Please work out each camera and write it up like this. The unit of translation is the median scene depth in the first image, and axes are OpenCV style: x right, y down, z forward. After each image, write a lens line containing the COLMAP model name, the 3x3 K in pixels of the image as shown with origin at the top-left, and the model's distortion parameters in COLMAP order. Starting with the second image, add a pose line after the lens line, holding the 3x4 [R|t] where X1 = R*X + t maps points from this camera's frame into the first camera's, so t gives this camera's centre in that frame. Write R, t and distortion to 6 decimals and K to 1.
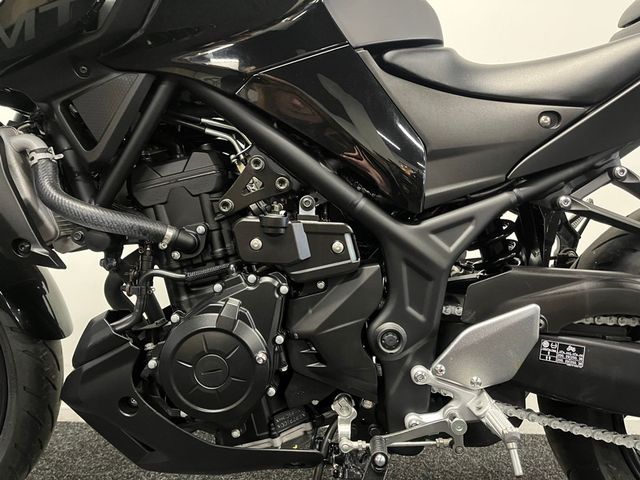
lens RADIAL K [[486.7, 0, 319.0], [0, 486.7, 234.8], [0, 0, 1]] dist [0.049283, -0.062734]
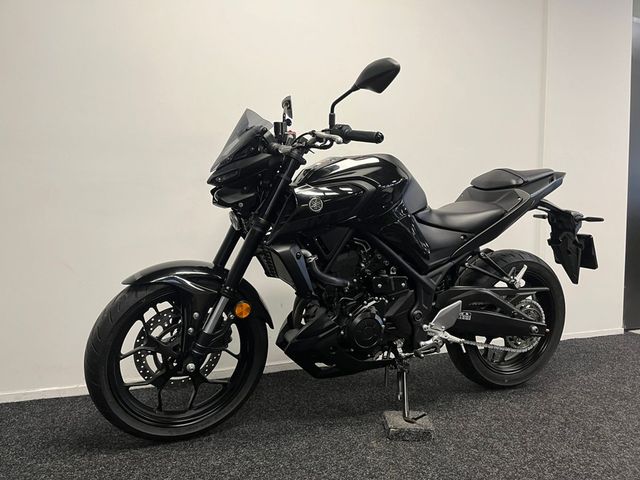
lens RADIAL K [[486.7, 0, 323.2], [0, 486.7, 241.2], [0, 0, 1]] dist [0.049283, -0.062734]
pose [[0.912763, -0.023518, 0.407812, -1.495216], [-0.000420, 0.998287, 0.058511, -0.384039], [-0.408490, -0.053578, 0.911189, -1.329599]]
